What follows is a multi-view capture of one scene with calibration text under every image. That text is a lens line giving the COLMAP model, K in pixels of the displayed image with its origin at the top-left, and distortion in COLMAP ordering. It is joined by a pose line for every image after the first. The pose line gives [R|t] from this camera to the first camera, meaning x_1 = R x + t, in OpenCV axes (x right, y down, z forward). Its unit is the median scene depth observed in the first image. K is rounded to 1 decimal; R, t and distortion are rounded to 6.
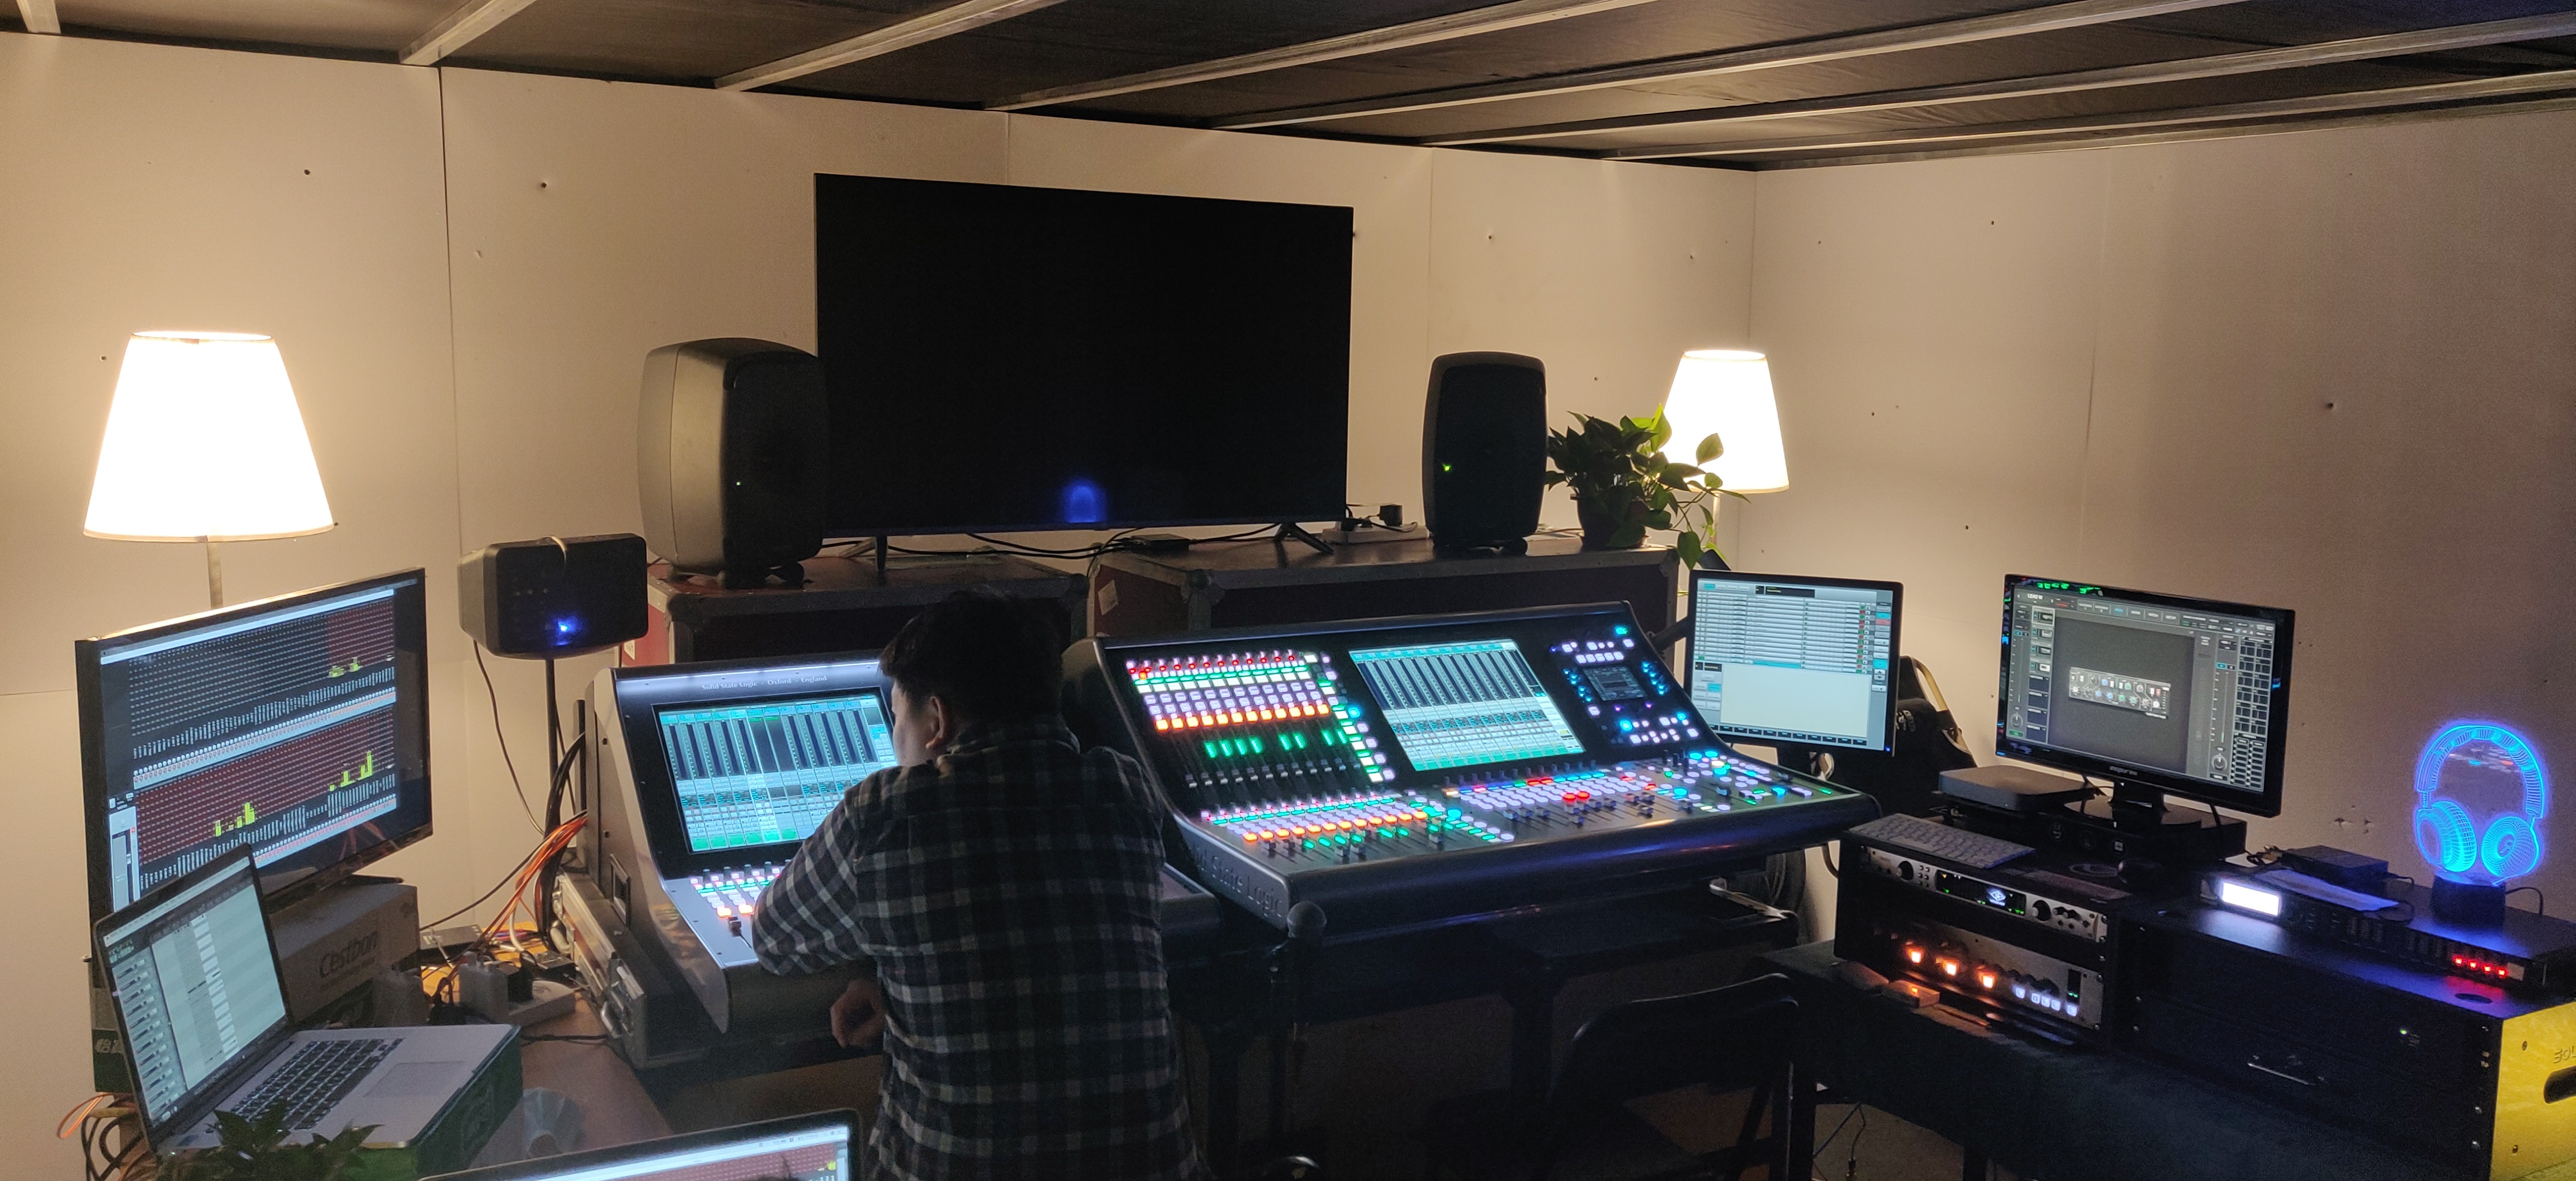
lens RADIAL K [[2021.1, 0, 1288.0], [0, 2021.1, 590.5], [0, 0, 1]] dist [0.002515, -0.000537]
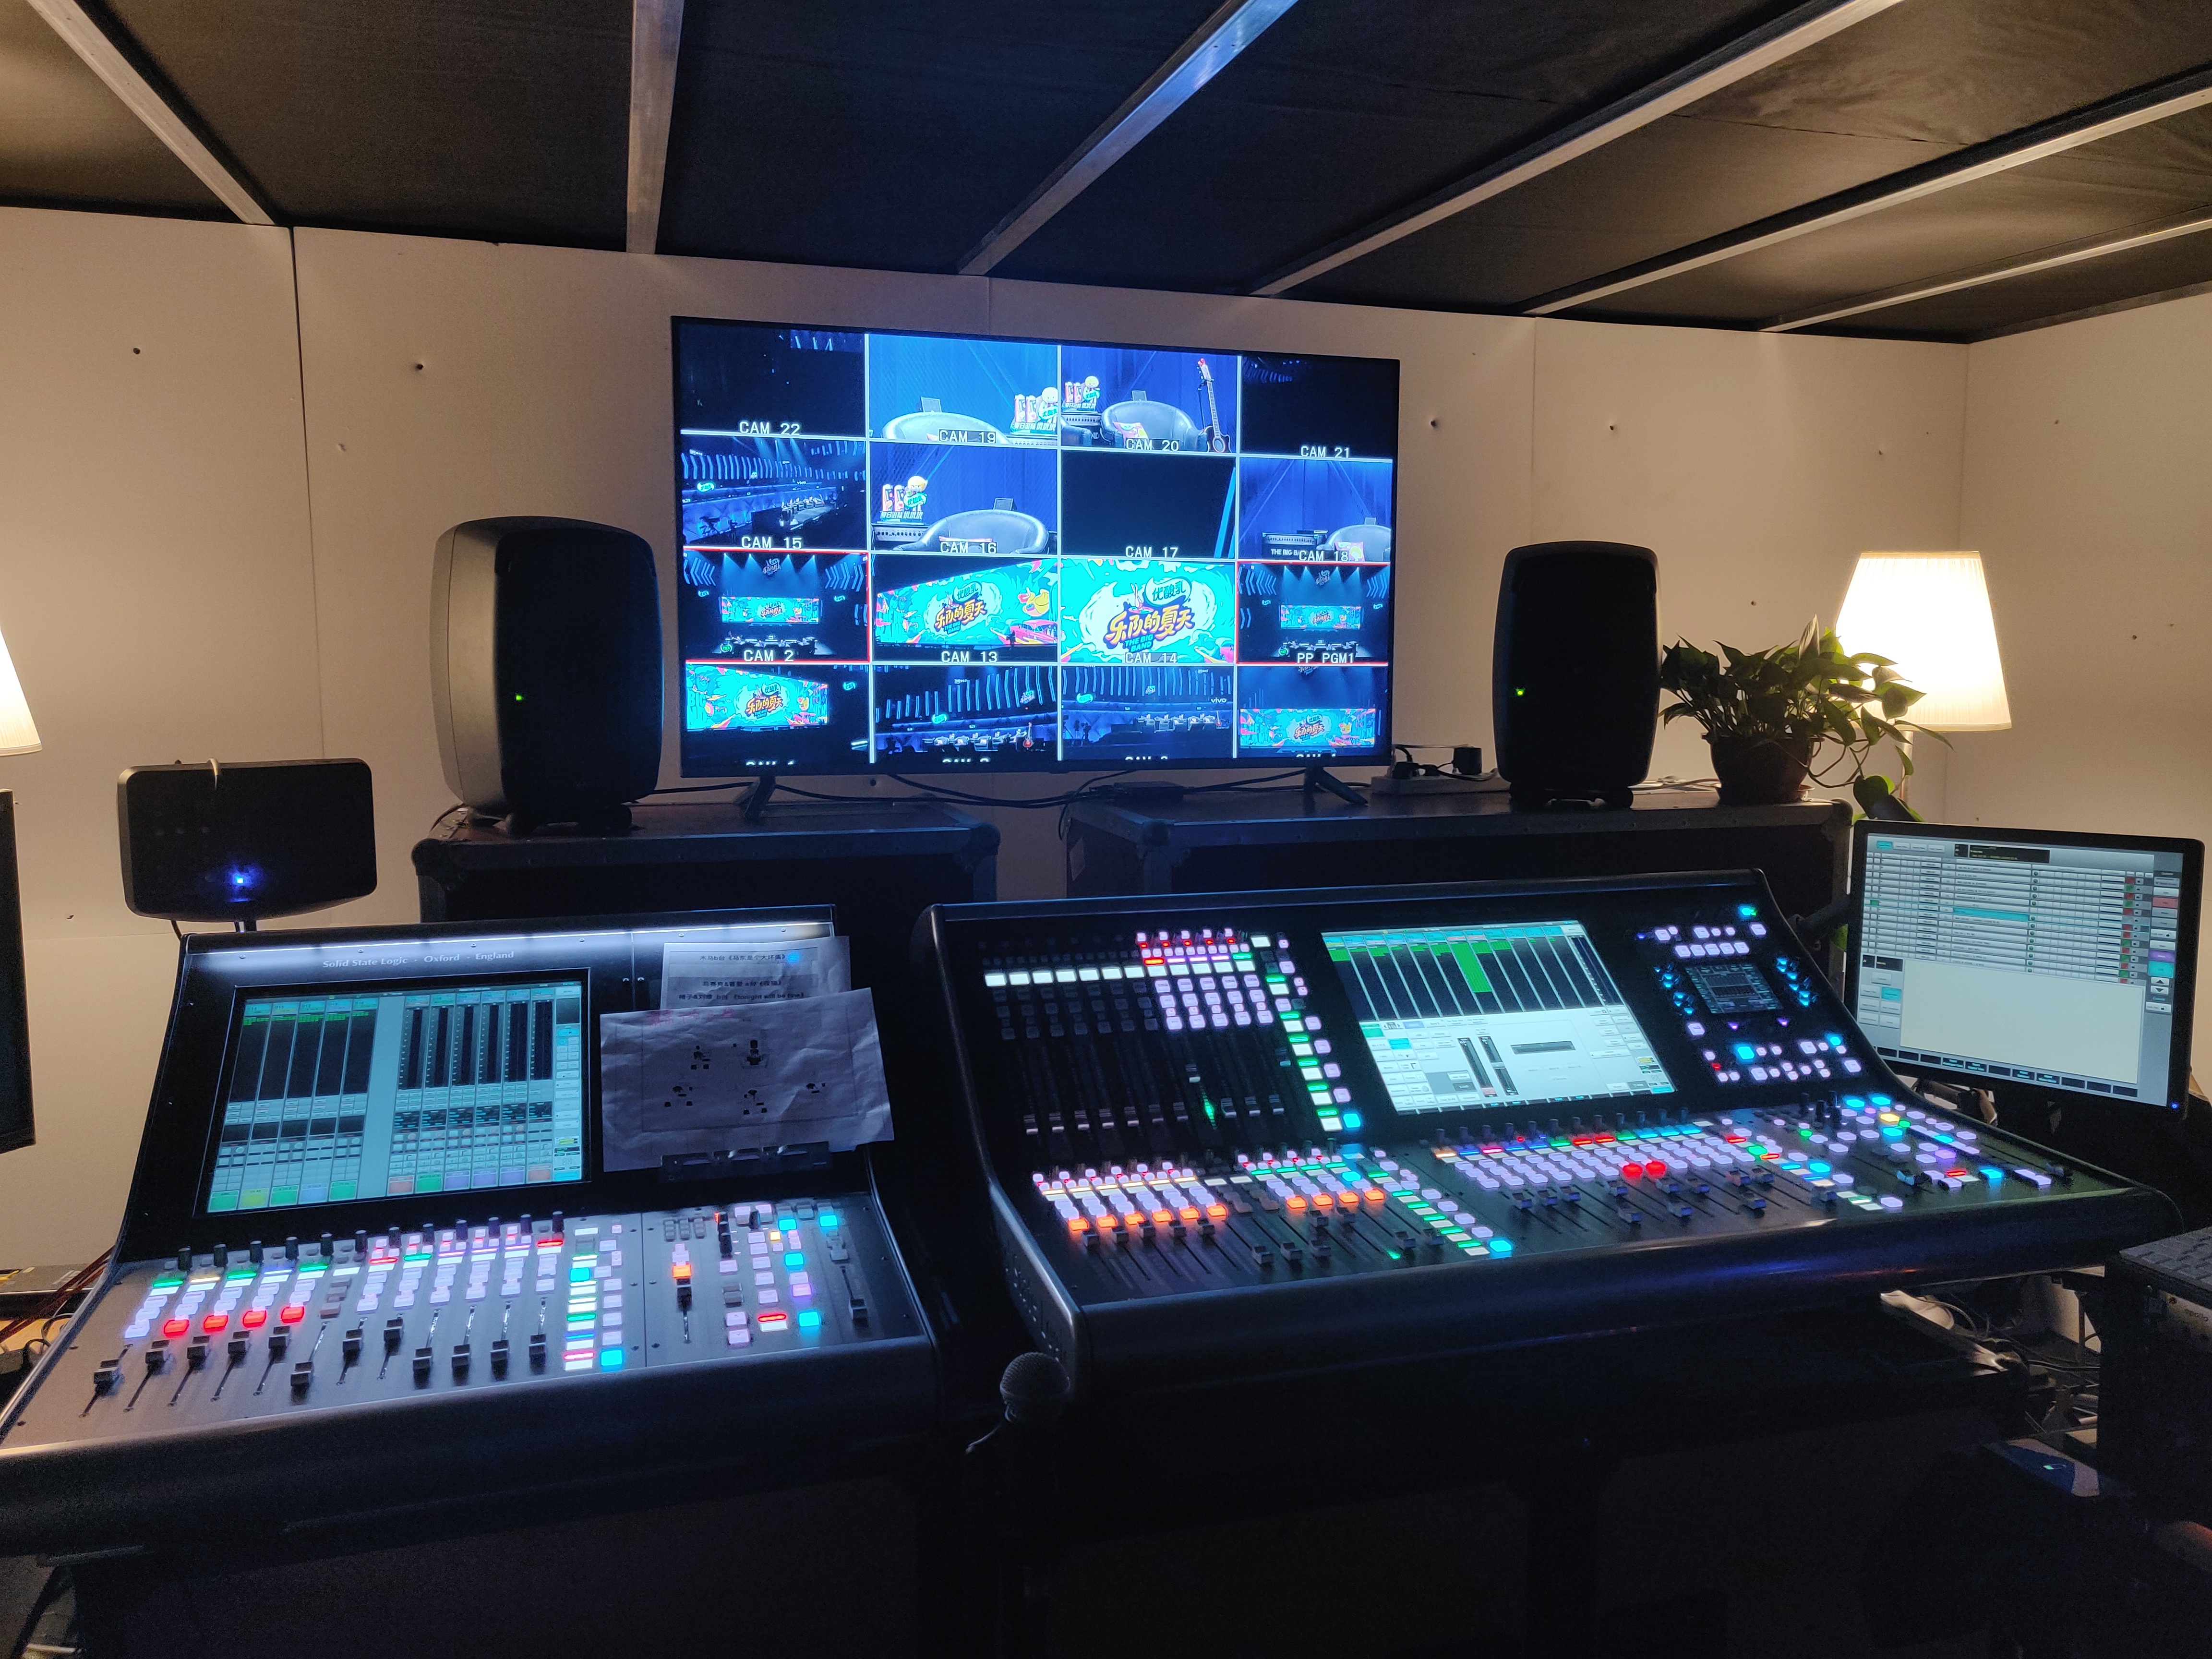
lens RADIAL K [[1752.3, 0, 1106.0], [0, 1752.3, 829.5], [0, 0, 1]] dist [0.001979, 0.012002]
pose [[0.972374, 0.008713, -0.233267, 0.099450], [-0.014000, 0.999681, -0.021020, 0.008180], [0.233009, 0.023705, 0.972186, 0.394889]]
